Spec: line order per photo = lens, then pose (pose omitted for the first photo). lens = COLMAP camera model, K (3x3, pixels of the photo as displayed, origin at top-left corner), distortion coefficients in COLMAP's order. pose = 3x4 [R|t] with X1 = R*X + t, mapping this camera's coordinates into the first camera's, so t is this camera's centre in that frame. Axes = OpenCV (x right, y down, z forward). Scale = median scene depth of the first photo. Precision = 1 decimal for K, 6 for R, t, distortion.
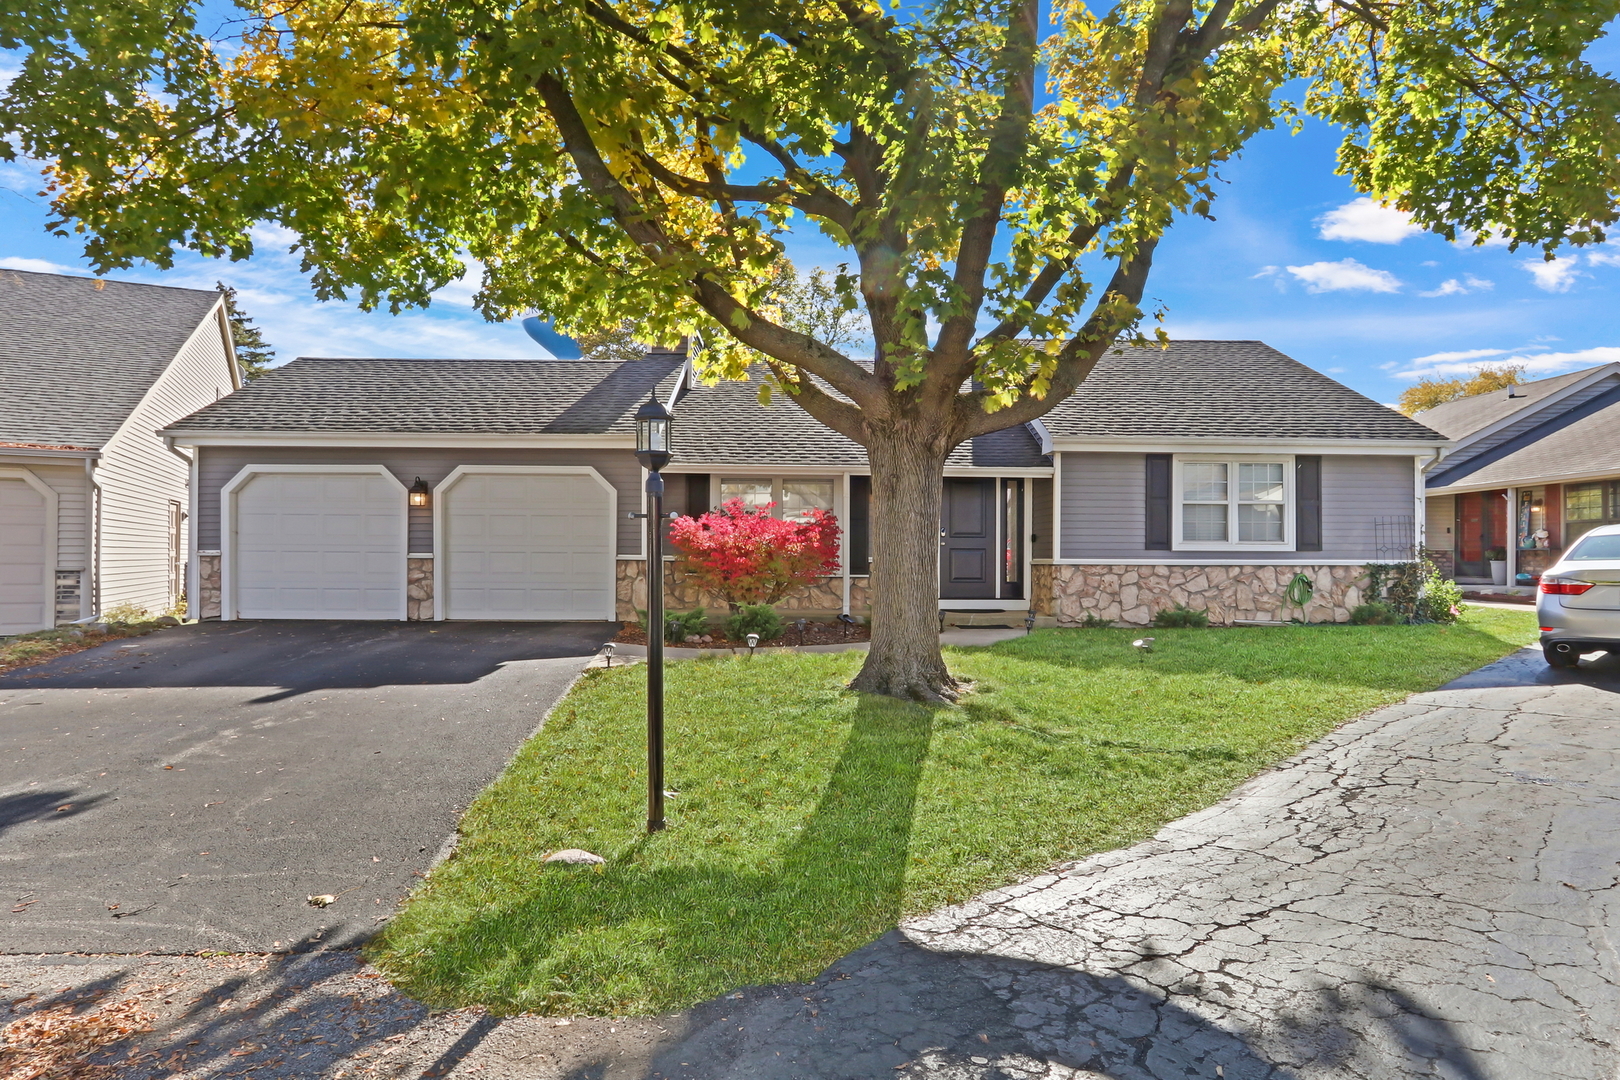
lens RADIAL K [[753.3, 0, 811.3], [0, 753.3, 554.3], [0, 0, 1]] dist [-0.005668, -0.000309]
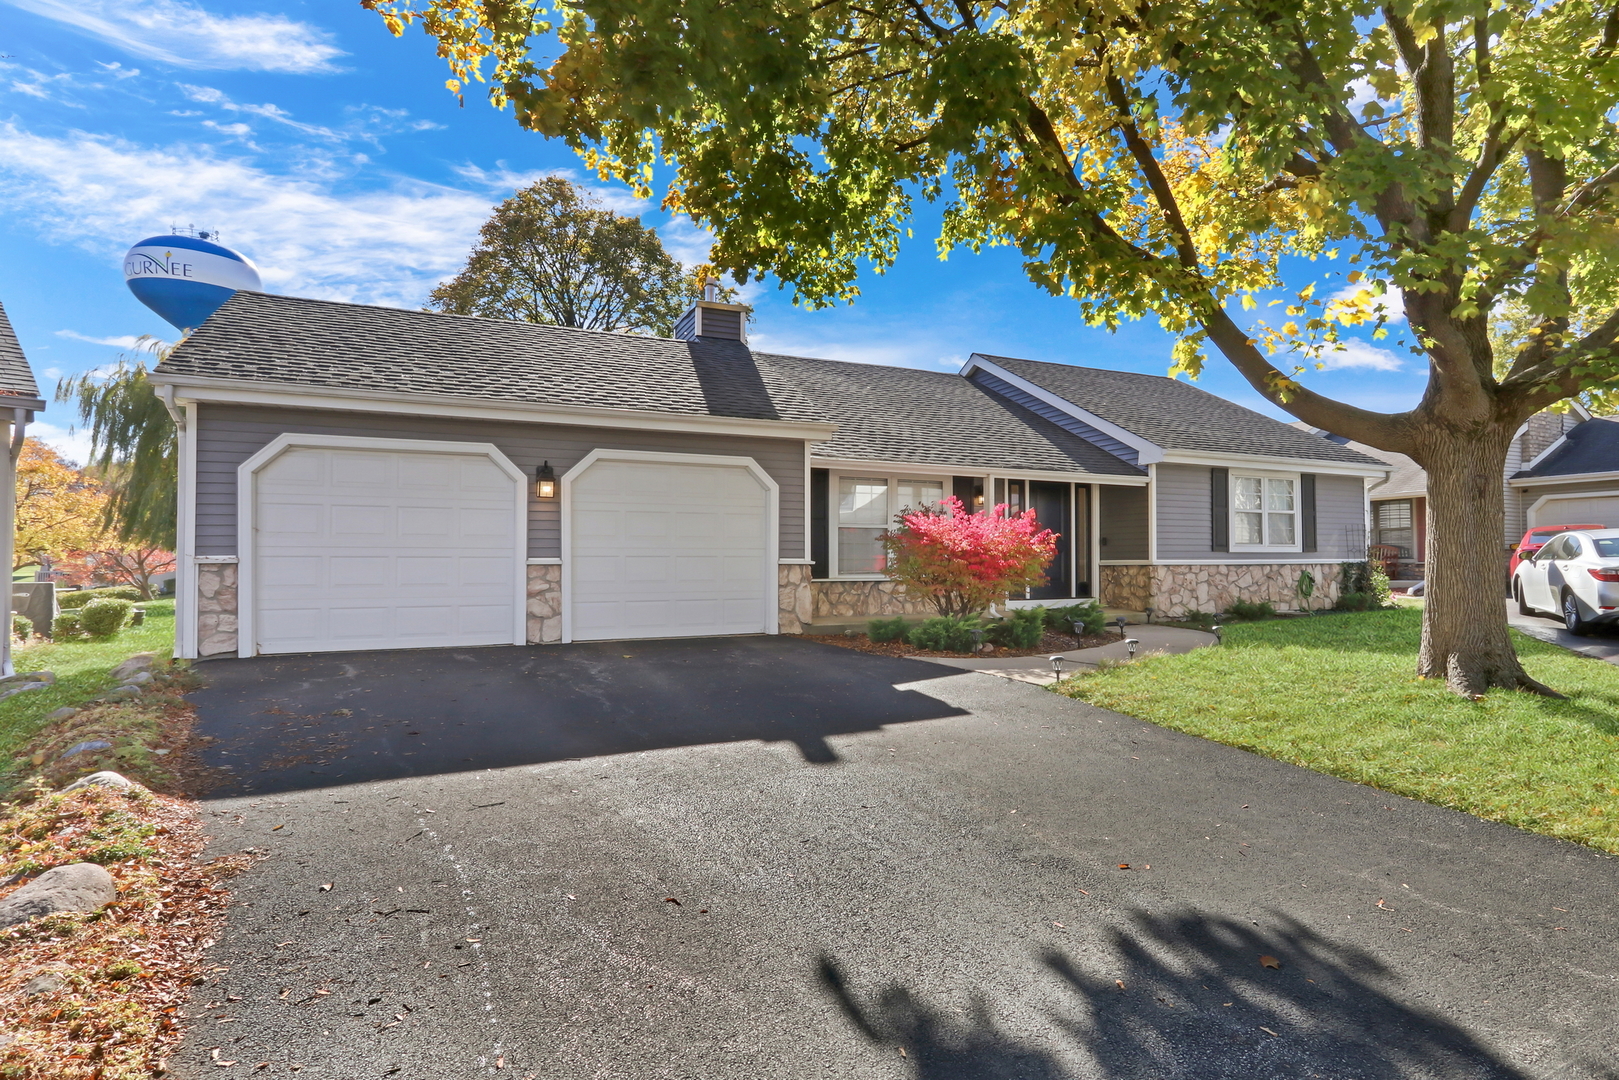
lens RADIAL K [[752.8, 0, 810.6], [0, 752.8, 528.9], [0, 0, 1]] dist [-0.005668, -0.000309]
pose [[0.927304, 0.009054, 0.374199, -0.554107], [-0.003659, 0.999879, -0.015125, -0.020914], [-0.374291, 0.012656, 0.927225, 0.167192]]
